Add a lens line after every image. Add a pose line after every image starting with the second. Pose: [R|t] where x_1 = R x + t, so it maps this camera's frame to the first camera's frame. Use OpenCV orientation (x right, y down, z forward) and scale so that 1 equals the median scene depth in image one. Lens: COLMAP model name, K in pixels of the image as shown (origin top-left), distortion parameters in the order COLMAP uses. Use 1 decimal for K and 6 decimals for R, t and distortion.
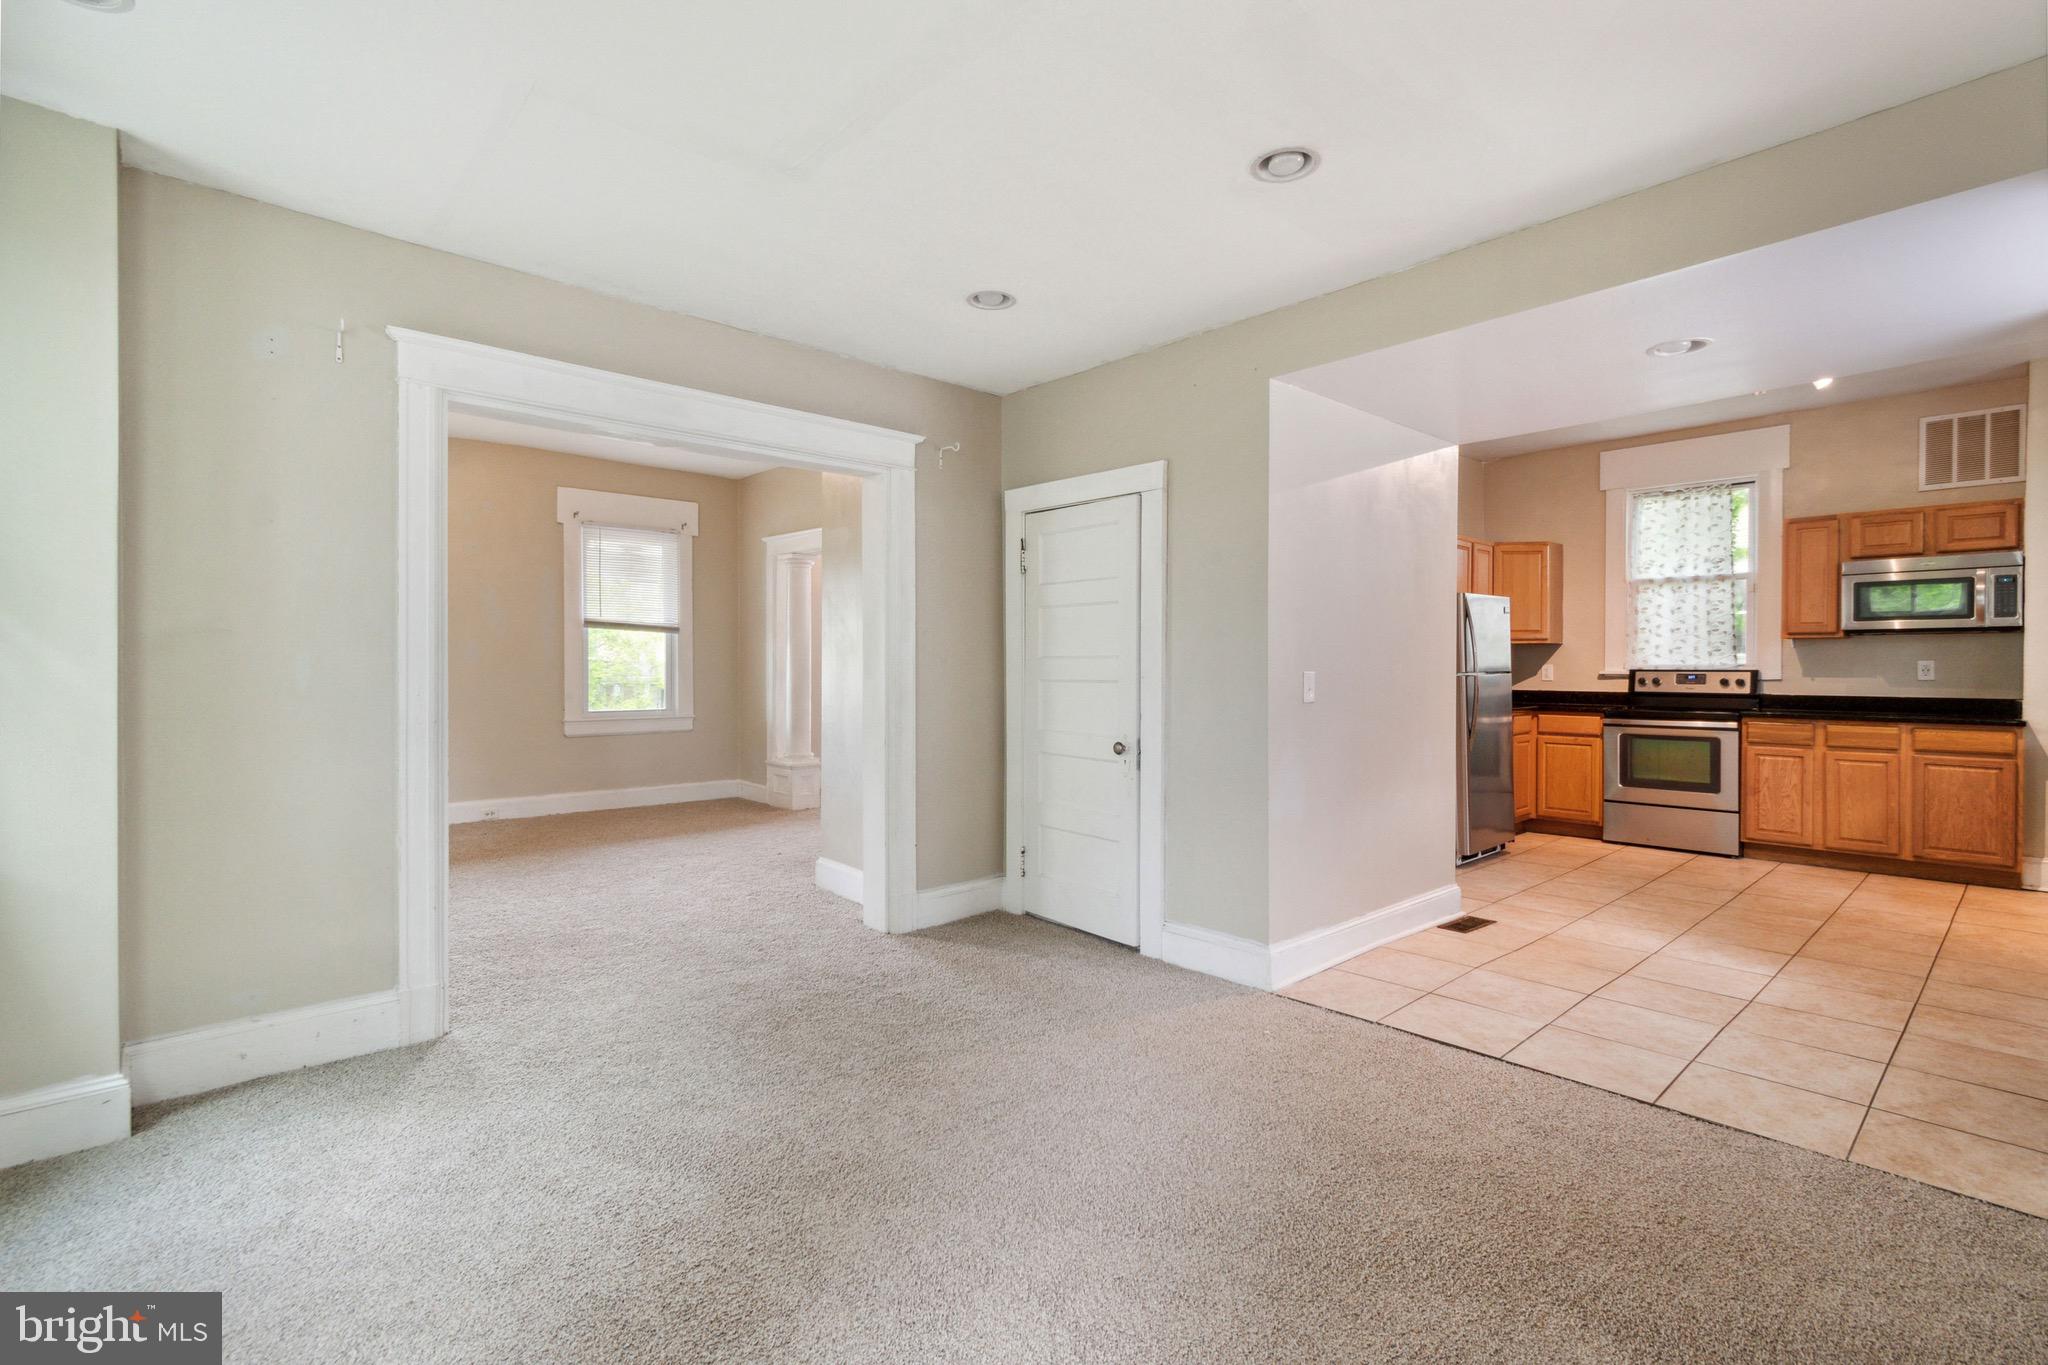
lens RADIAL K [[943.0, 0, 1030.4], [0, 943.0, 673.2], [0, 0, 1]] dist [0.004081, 0.000374]
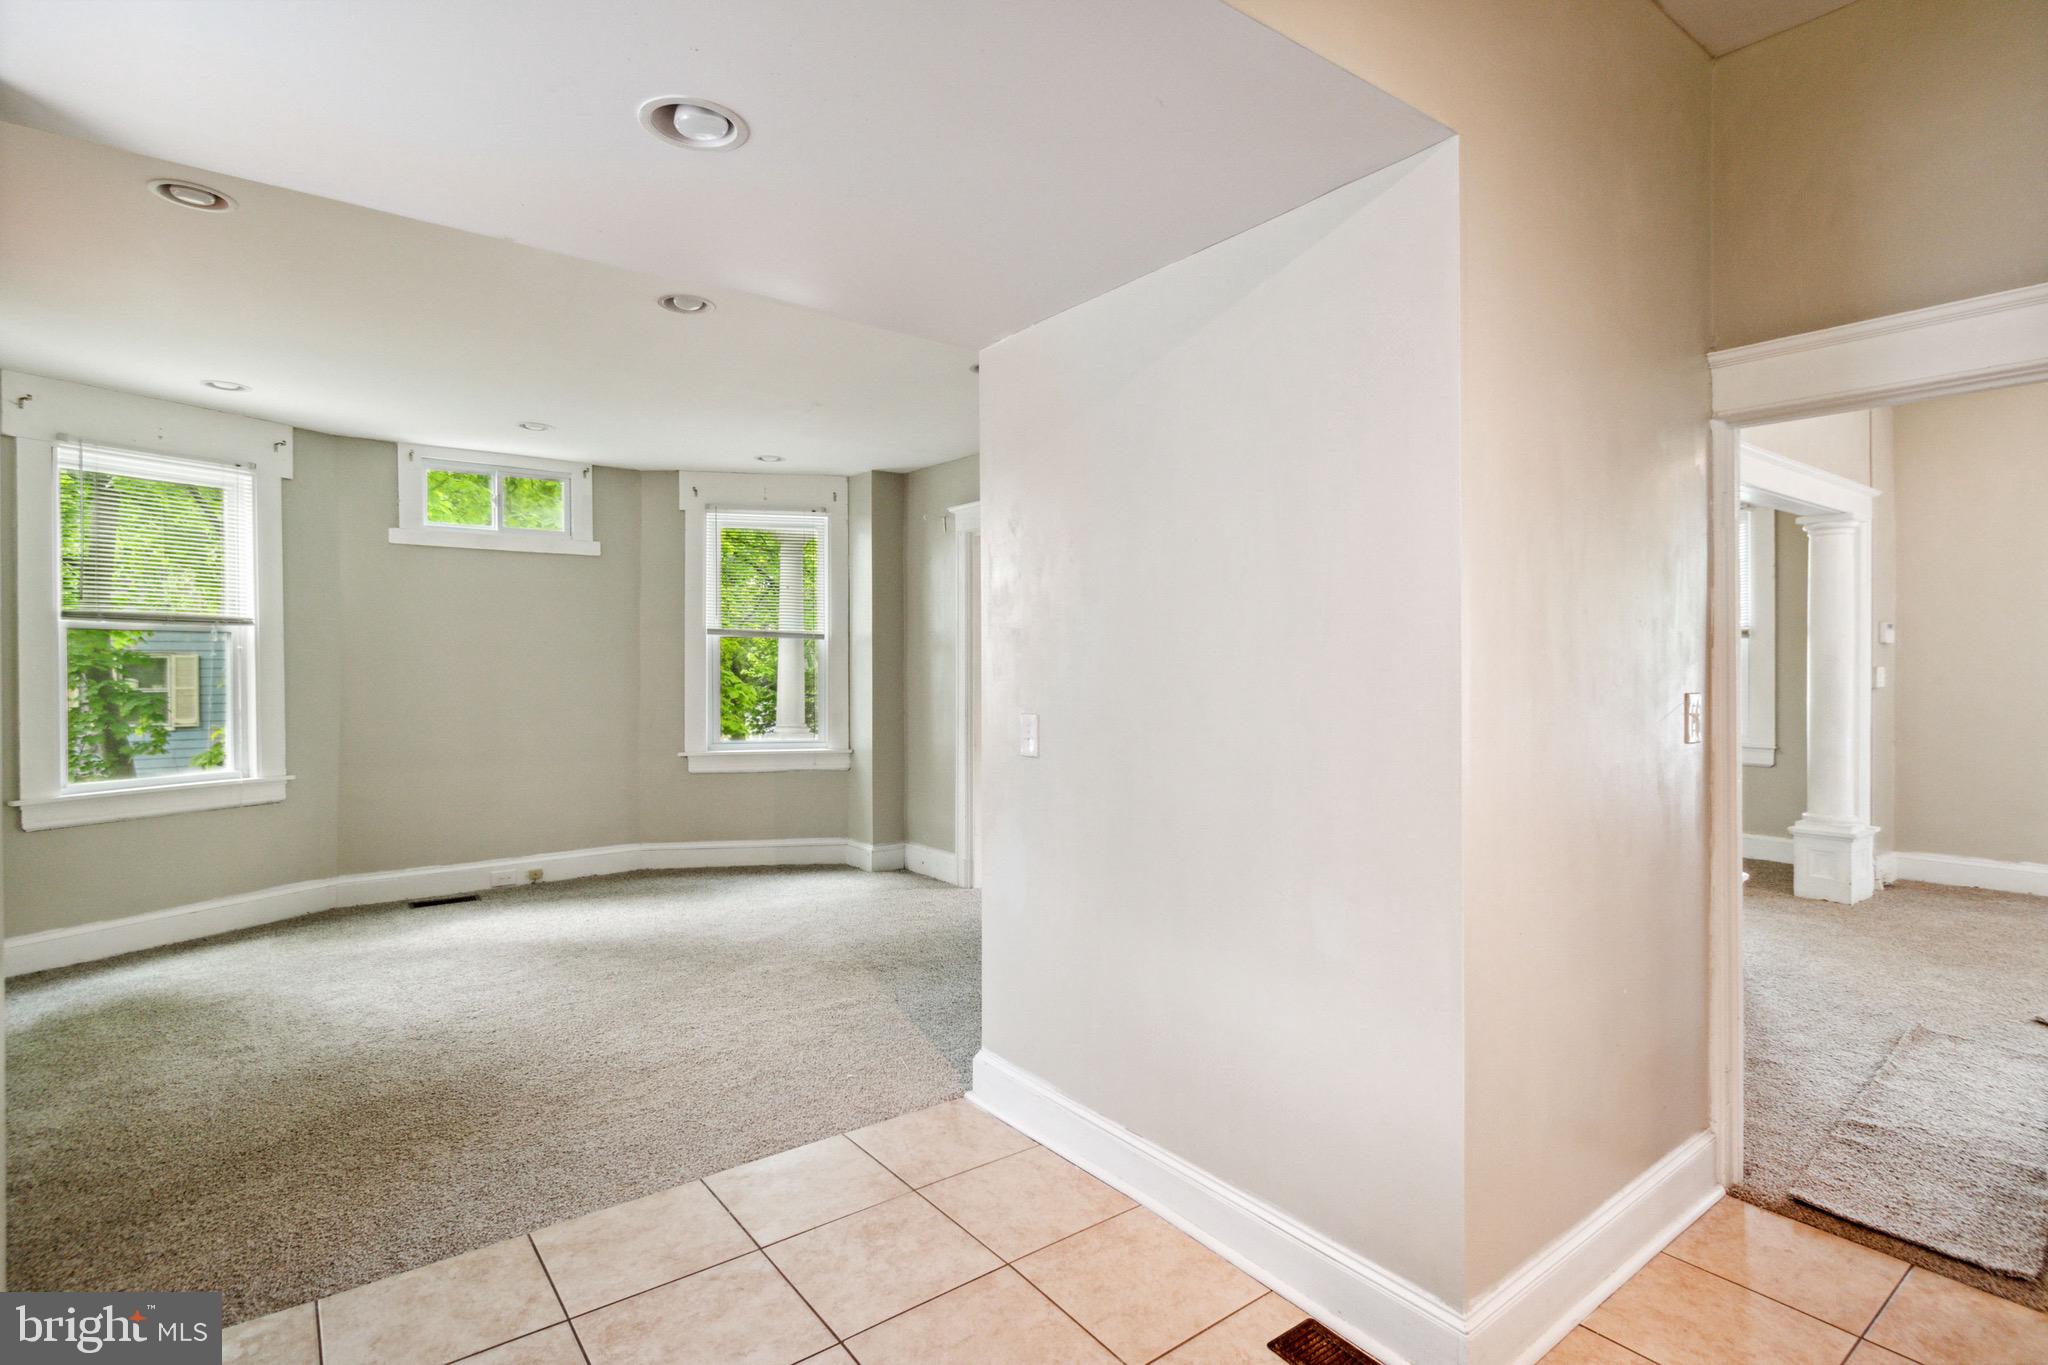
lens RADIAL K [[1006.2, 0, 1039.5], [0, 1006.2, 671.7], [0, 0, 1]] dist [0.000598, -0.000114]
pose [[-0.084884, 0.008534, -0.996354, 0.670867], [-0.003305, 0.999955, 0.008847, -0.026221], [0.996385, 0.004044, -0.084852, 0.677659]]
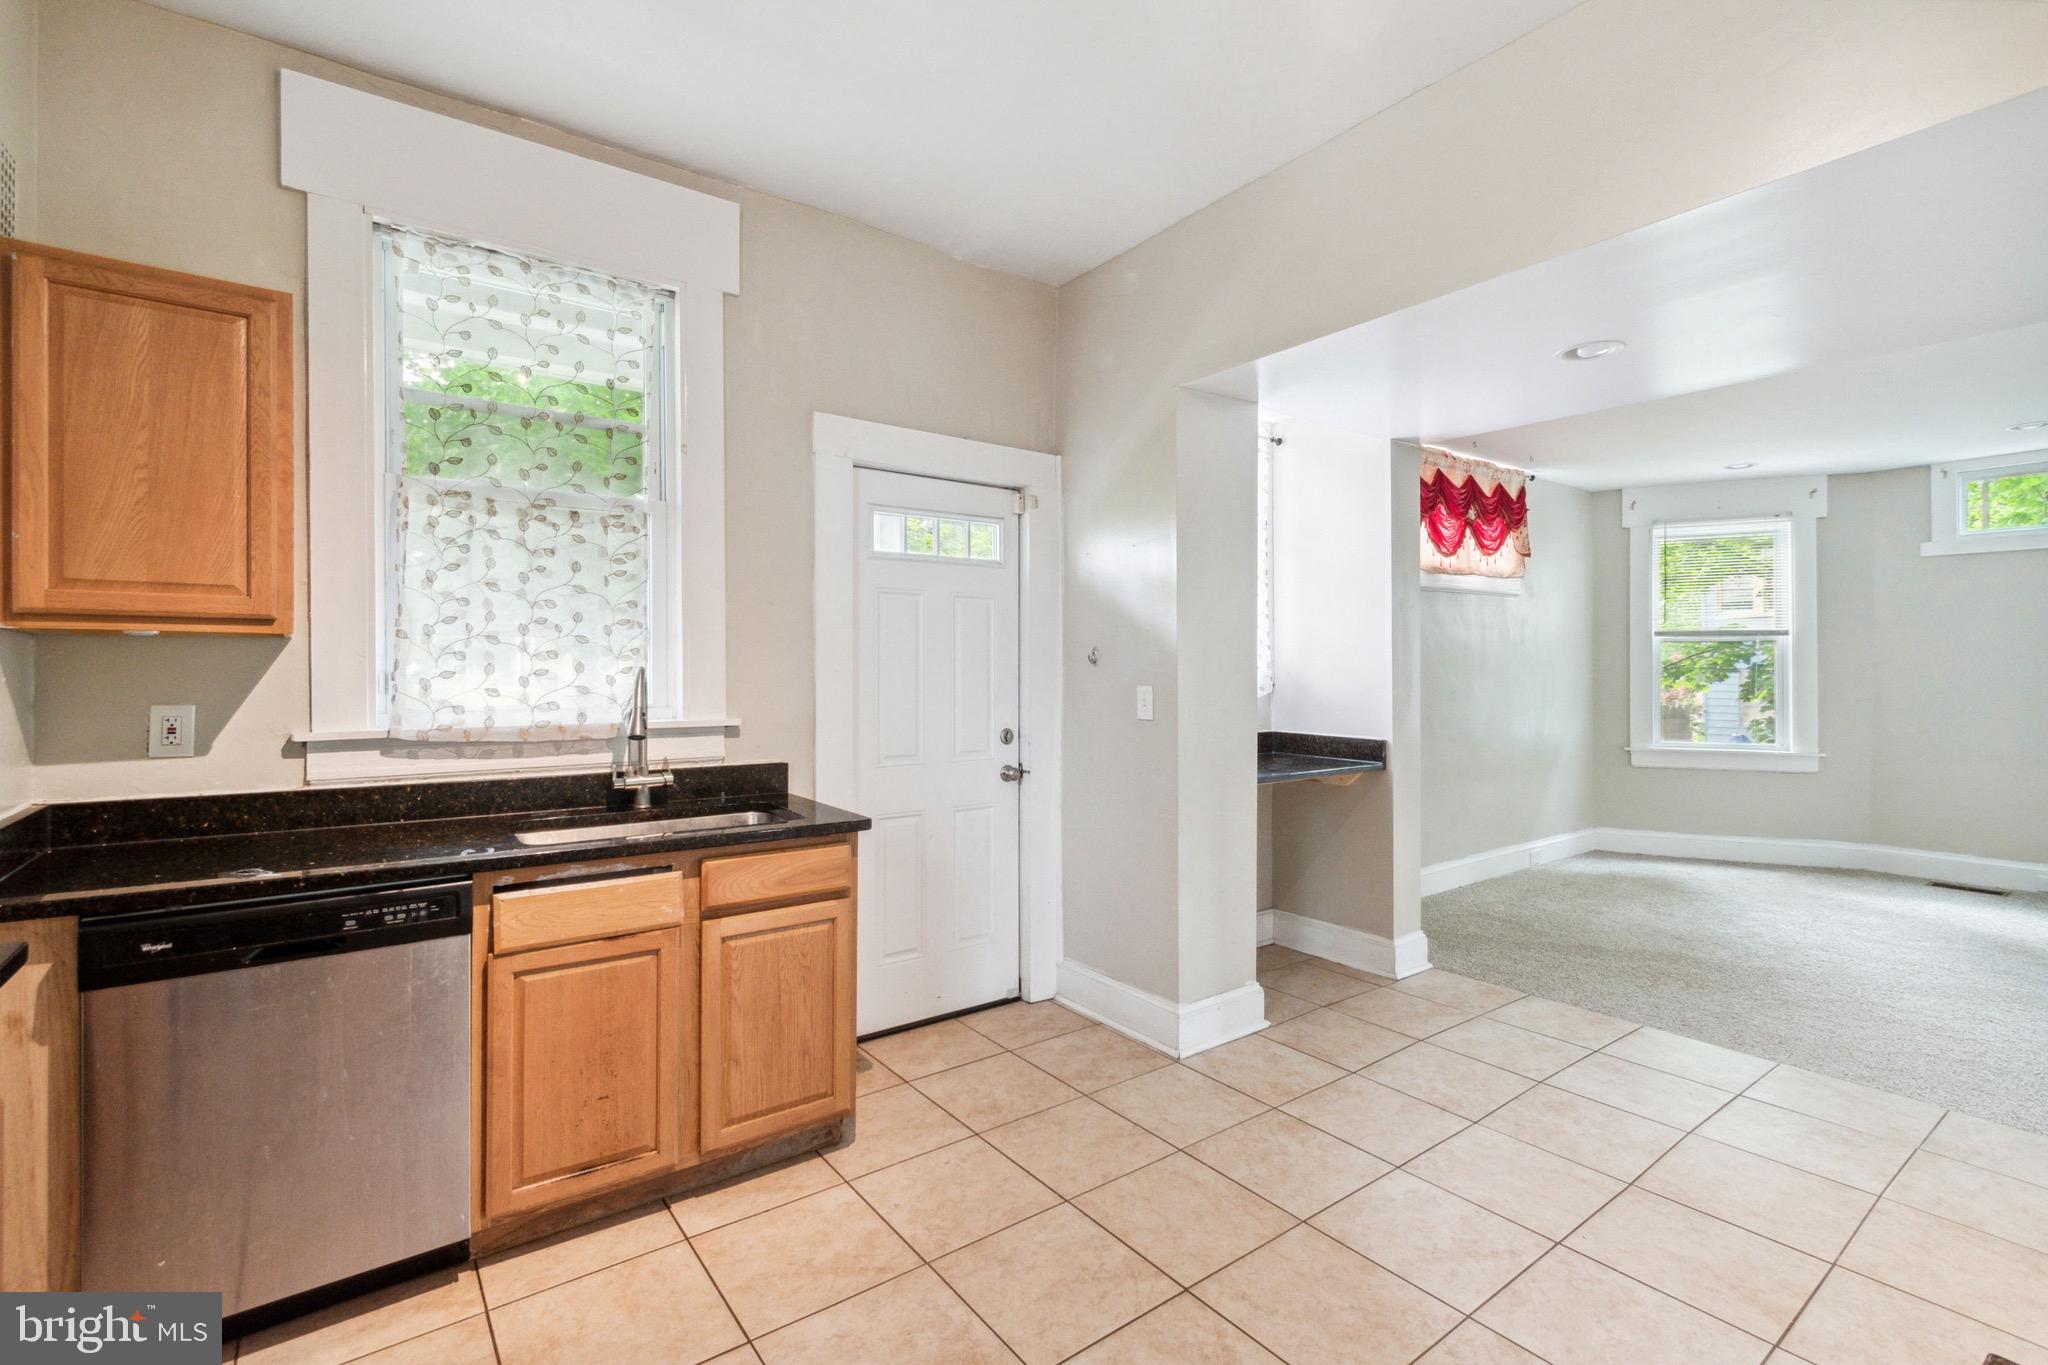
lens RADIAL K [[929.3, 0, 1024.0], [0, 929.3, 671.1], [0, 0, 1]] dist [0.002004, 0.000147]
pose [[-0.995058, -0.000100, 0.099295, 0.619832], [0.000928, 0.999946, 0.010305, -0.027283], [-0.099291, 0.010346, -0.995005, 1.059122]]
